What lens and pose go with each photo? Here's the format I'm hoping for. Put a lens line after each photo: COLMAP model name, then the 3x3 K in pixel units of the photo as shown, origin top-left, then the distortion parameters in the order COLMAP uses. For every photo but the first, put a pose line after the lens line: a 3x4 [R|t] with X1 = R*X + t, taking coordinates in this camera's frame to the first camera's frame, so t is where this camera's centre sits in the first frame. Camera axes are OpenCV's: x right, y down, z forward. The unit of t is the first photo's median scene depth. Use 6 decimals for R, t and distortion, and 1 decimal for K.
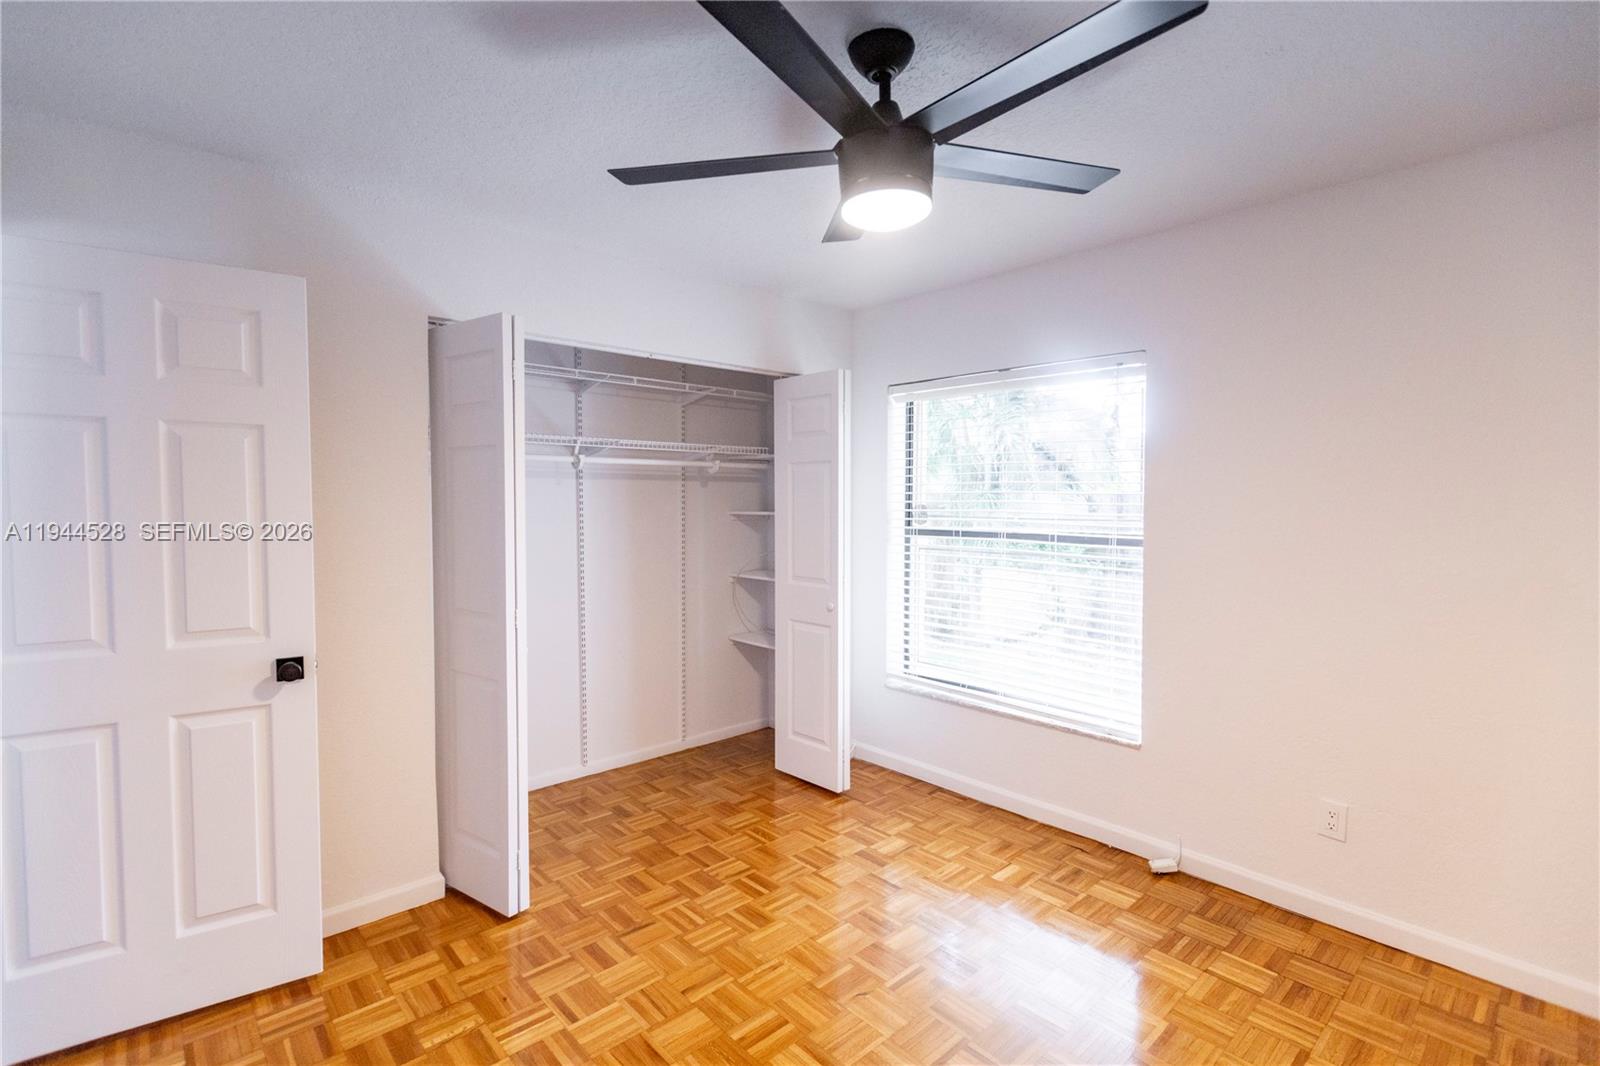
lens RADIAL K [[747.4, 0, 794.1], [0, 747.4, 526.4], [0, 0, 1]] dist [-0.004079, -0.001062]
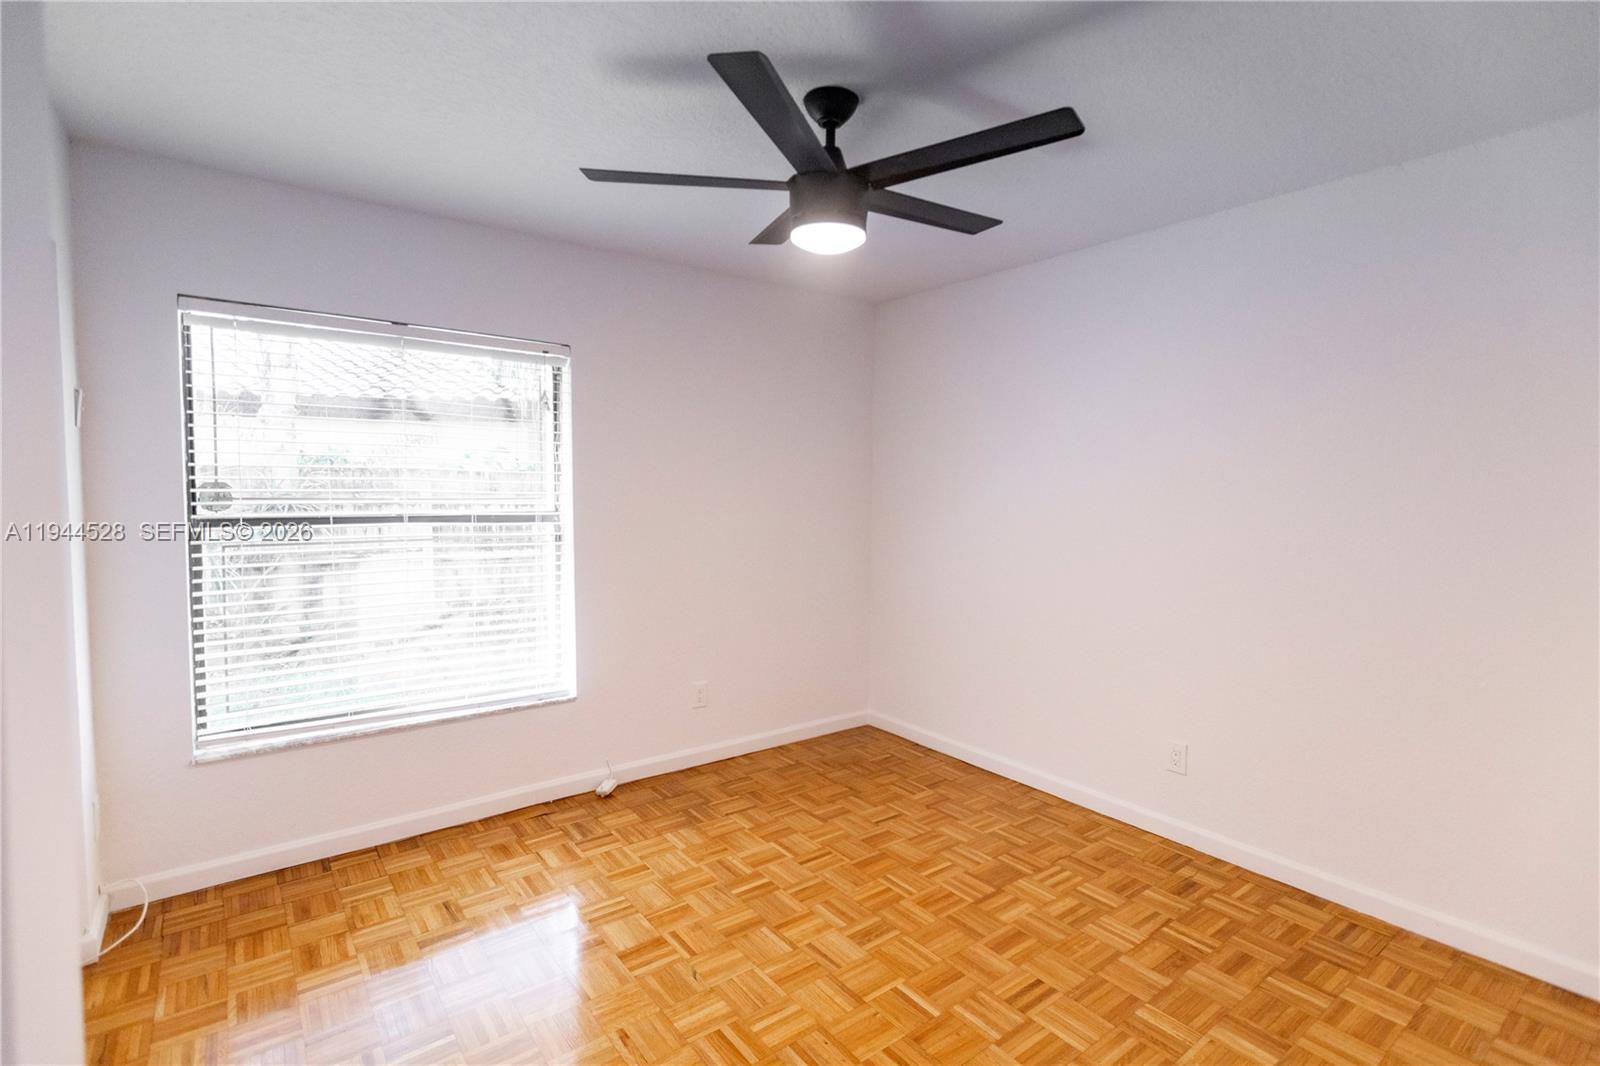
lens RADIAL K [[741.0, 0, 833.8], [0, 741.0, 516.0], [0, 0, 1]] dist [-0.000293, -0.000577]
pose [[0.060132, -0.048388, 0.997017, -0.582805], [0.020358, 0.998676, 0.047240, -0.023384], [-0.997983, 0.017456, 0.061037, 0.508507]]
